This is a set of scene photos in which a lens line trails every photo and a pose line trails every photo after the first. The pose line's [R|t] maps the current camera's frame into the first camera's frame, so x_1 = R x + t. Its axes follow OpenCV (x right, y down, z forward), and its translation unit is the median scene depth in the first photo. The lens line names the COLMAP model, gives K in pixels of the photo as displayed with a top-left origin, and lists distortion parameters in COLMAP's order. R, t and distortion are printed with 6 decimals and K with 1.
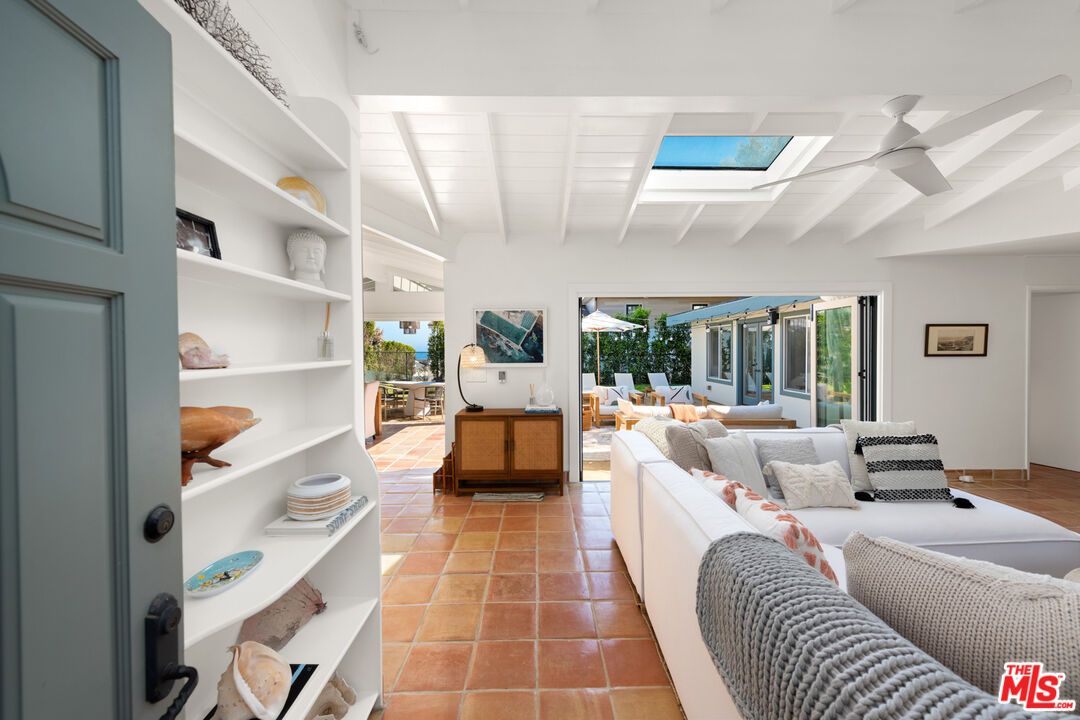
lens RADIAL K [[417.0, 0, 545.1], [0, 417.0, 359.2], [0, 0, 1]] dist [0.001569, -0.000638]
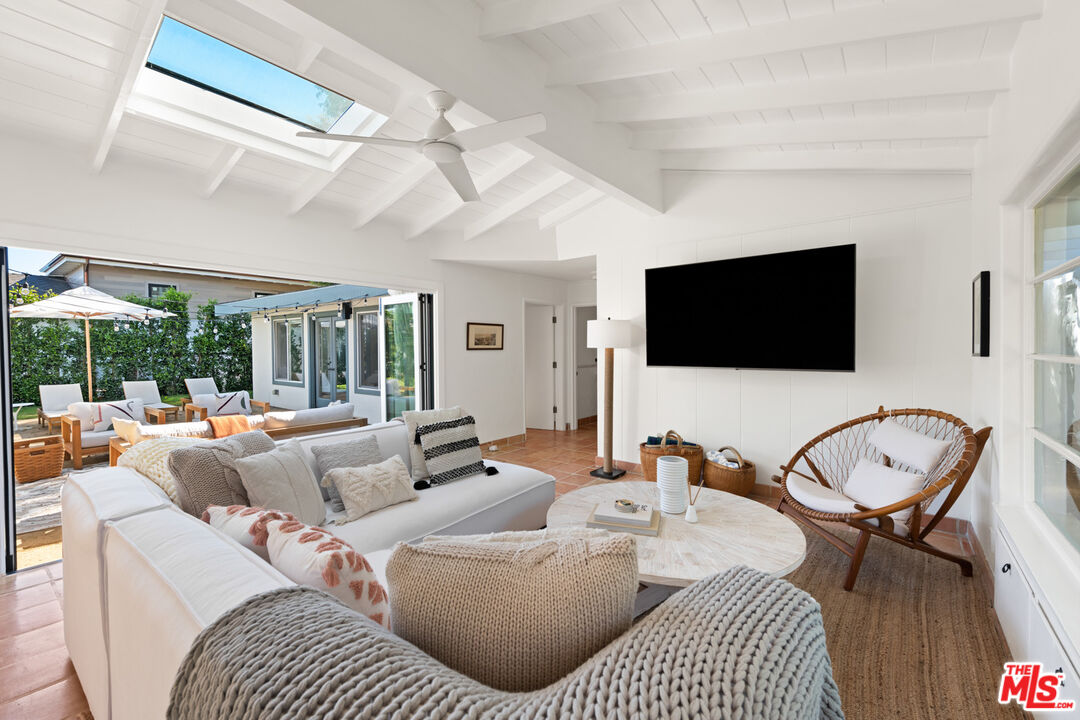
lens RADIAL K [[417.0, 0, 545.1], [0, 417.0, 359.2], [0, 0, 1]] dist [0.001569, -0.000638]
pose [[0.609404, -0.010783, 0.792786, 0.132859], [0.017924, 0.999839, -0.000178, 0.027003], [-0.792657, 0.014319, 0.609500, 0.129181]]
